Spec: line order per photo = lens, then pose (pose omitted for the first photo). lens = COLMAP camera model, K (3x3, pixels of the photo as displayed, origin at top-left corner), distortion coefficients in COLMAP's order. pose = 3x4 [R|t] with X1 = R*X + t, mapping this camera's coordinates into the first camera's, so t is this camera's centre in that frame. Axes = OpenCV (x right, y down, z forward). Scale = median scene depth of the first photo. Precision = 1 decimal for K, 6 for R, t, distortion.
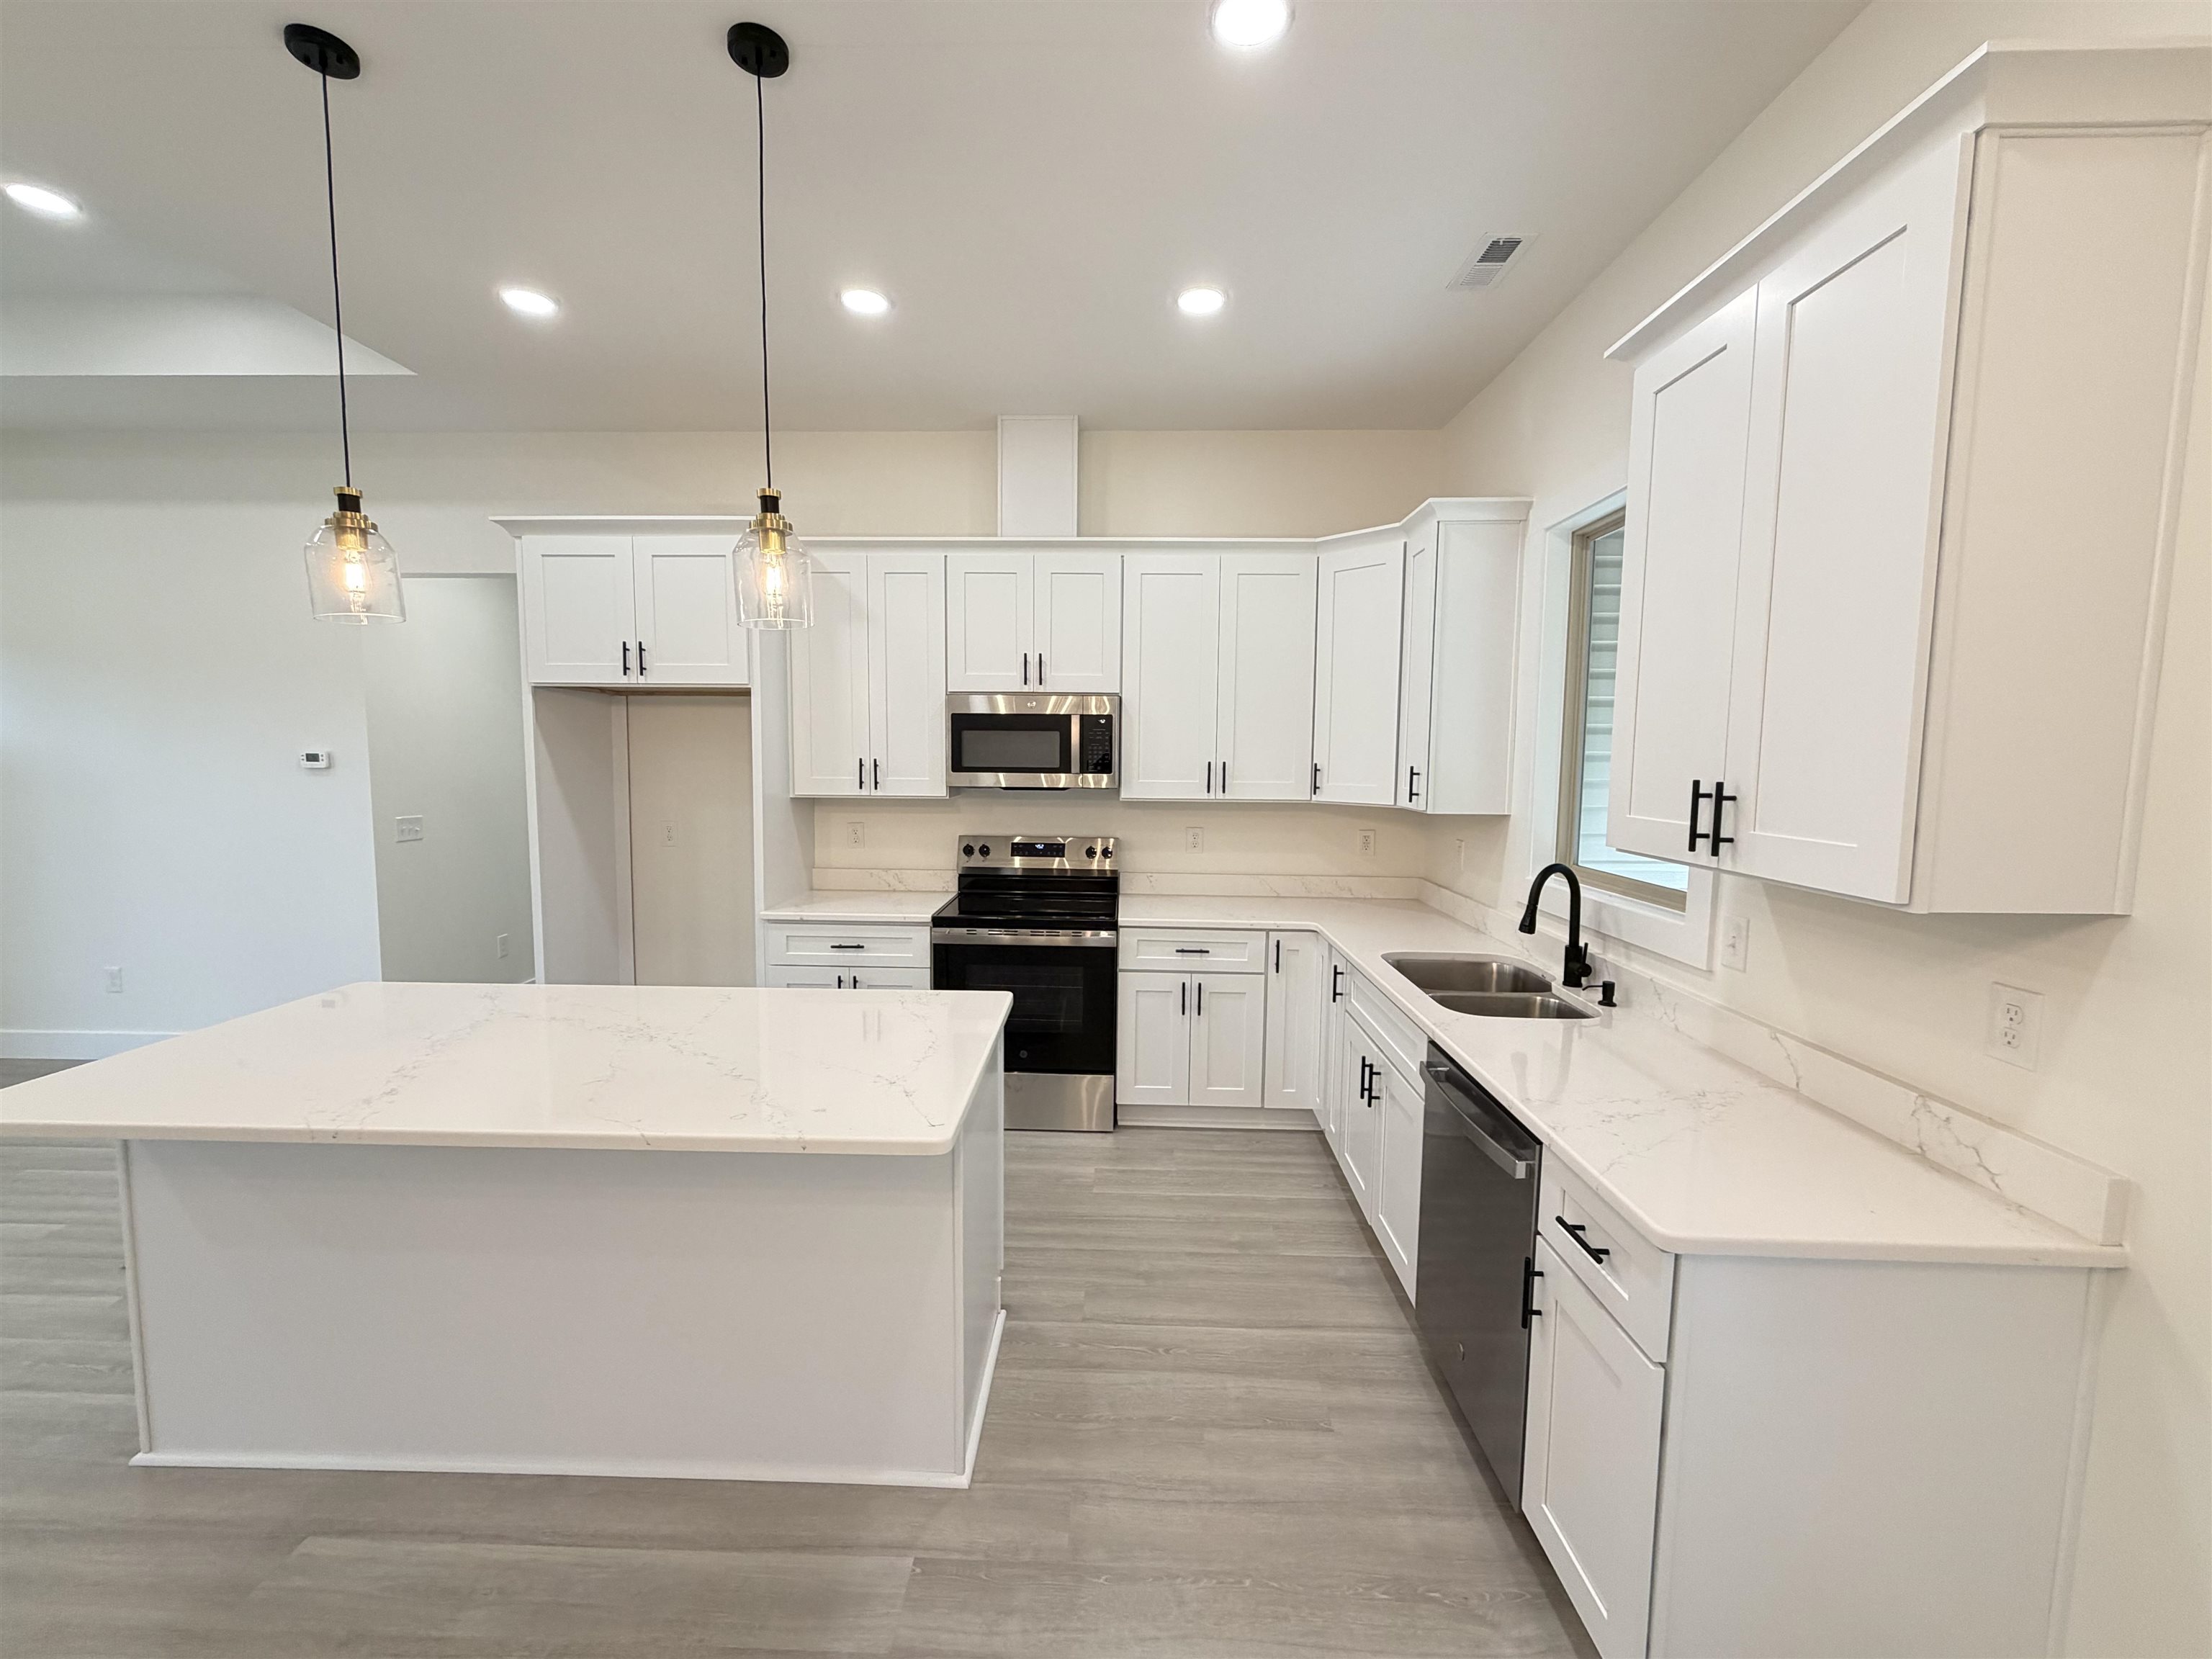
lens RADIAL K [[884.8, 0, 1101.2], [0, 884.8, 827.5], [0, 0, 1]] dist [0.000191, 0.000356]
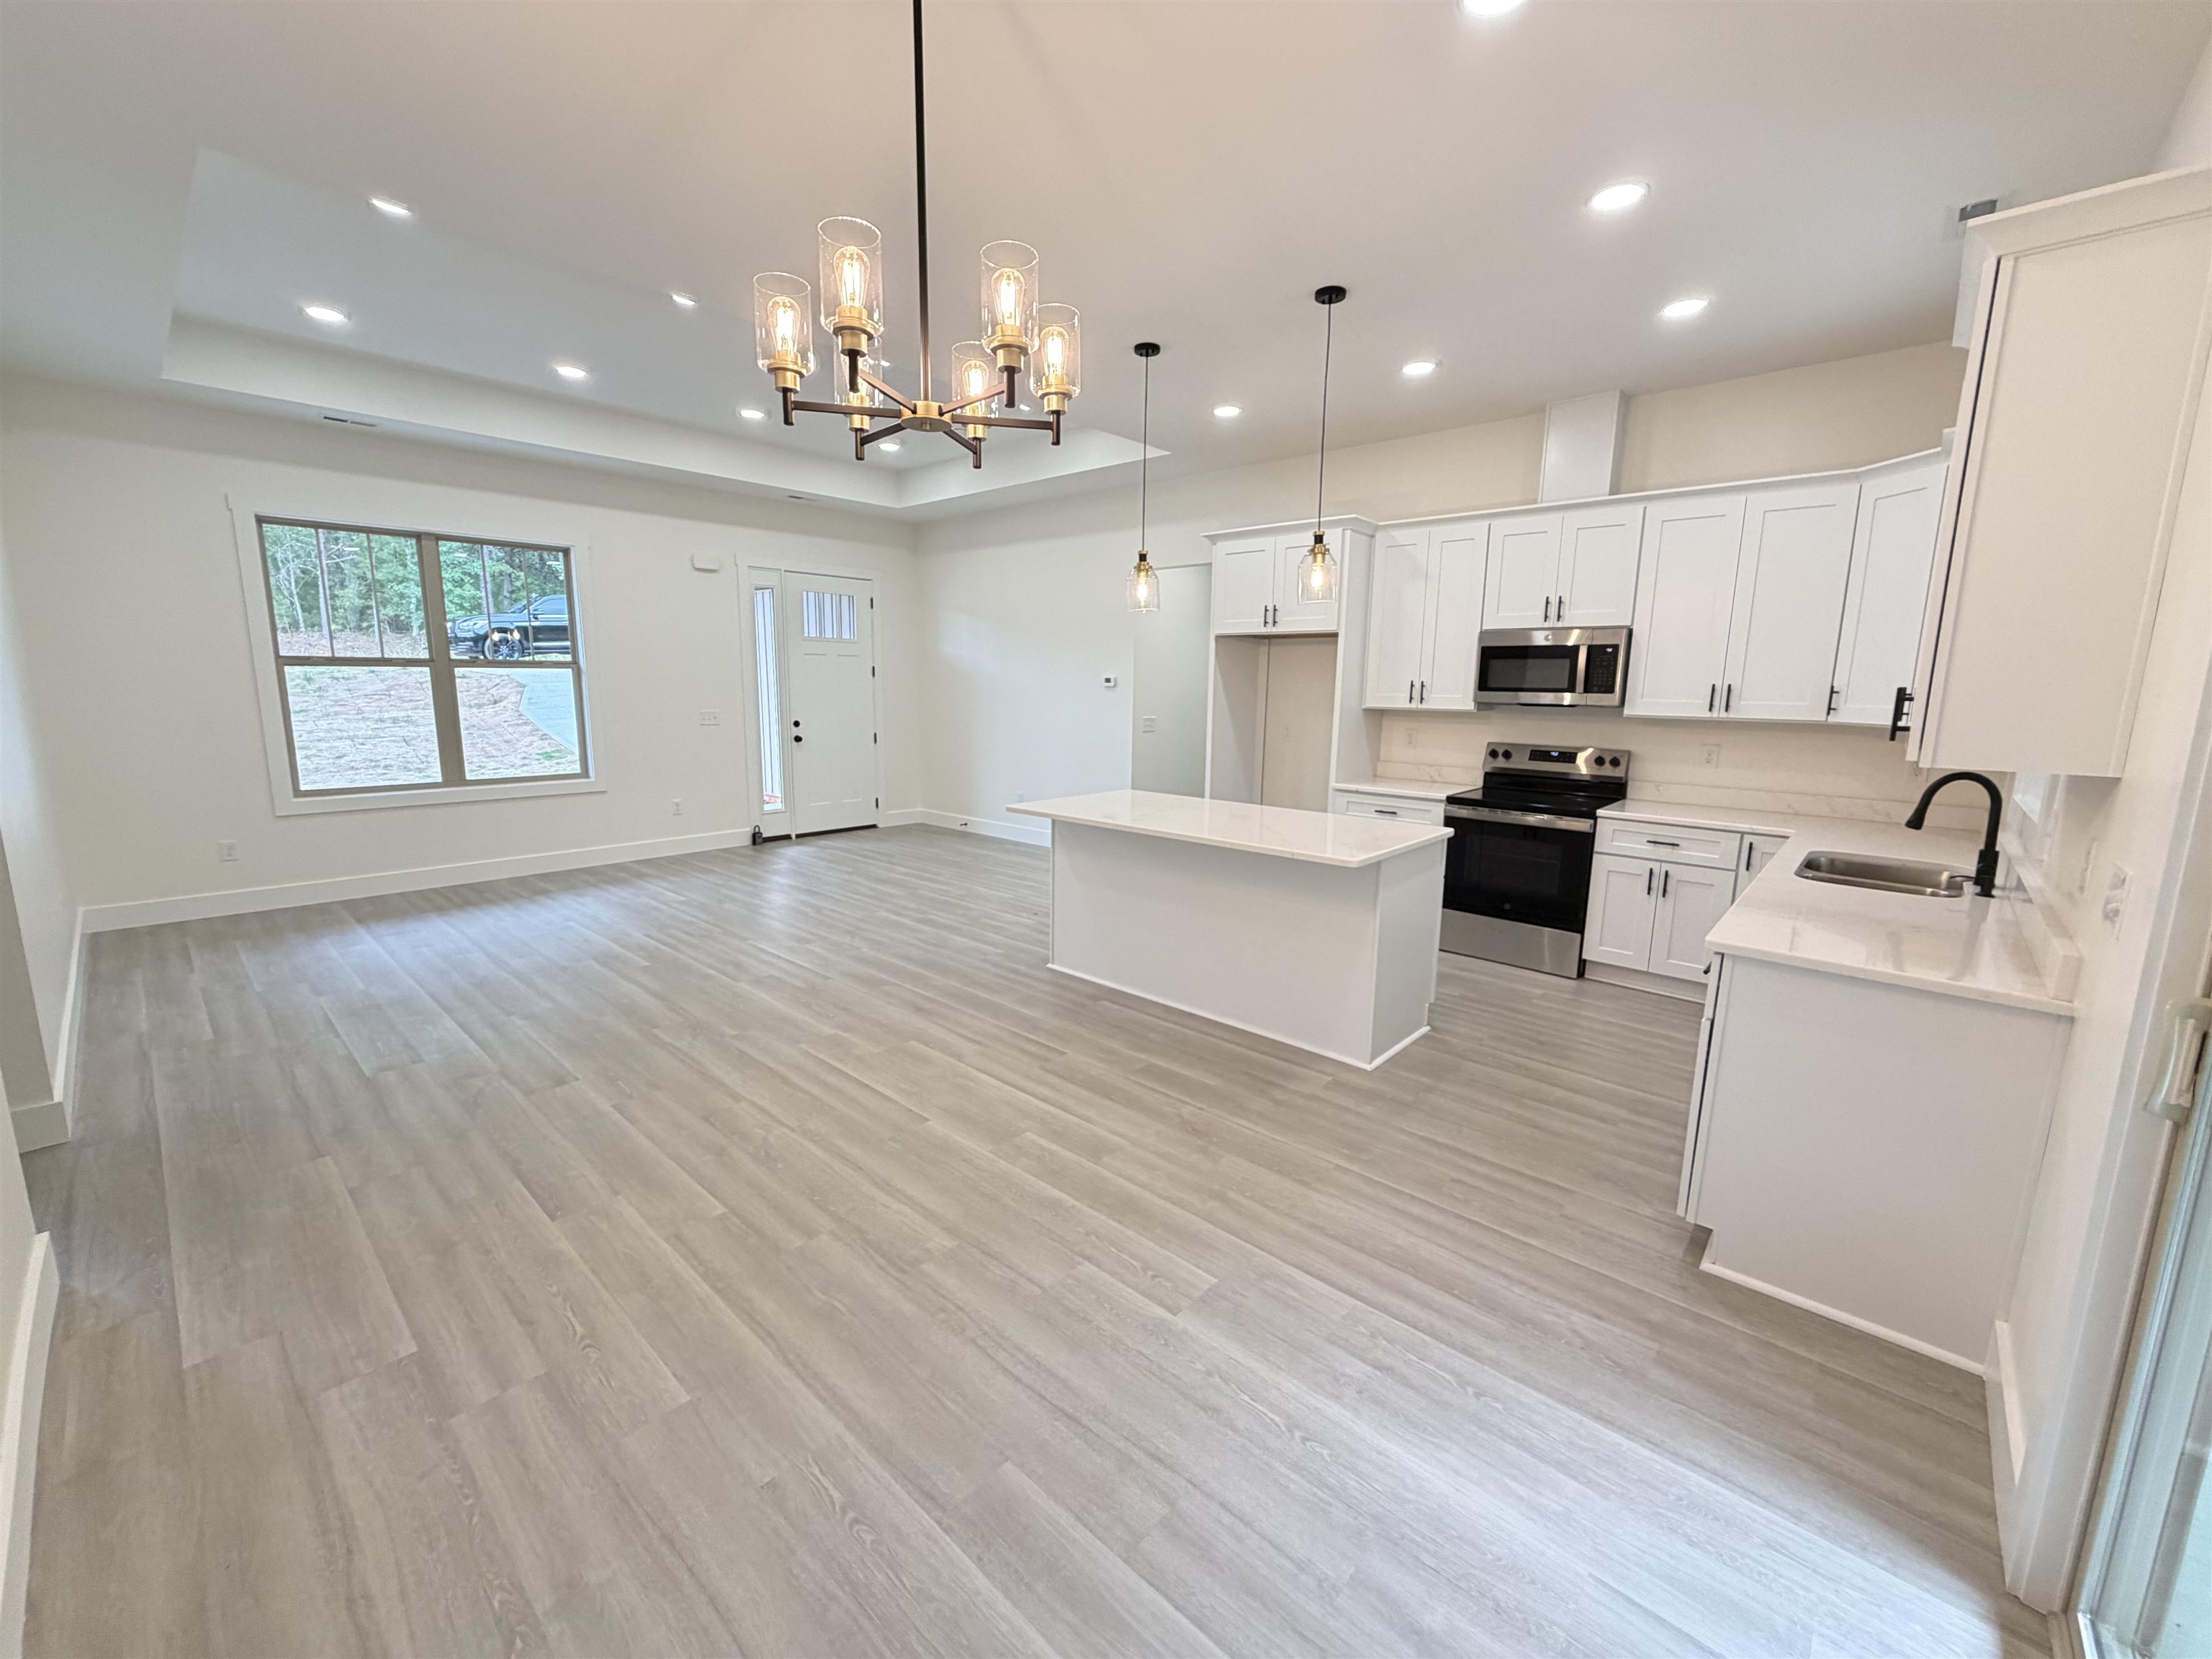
lens RADIAL K [[884.8, 0, 1101.2], [0, 884.8, 827.5], [0, 0, 1]] dist [0.000191, 0.000356]
pose [[0.756905, 0.108476, -0.644459, 0.287870], [-0.060591, 0.993529, 0.096069, 0.048251], [0.650709, -0.033667, 0.758580, -0.388419]]
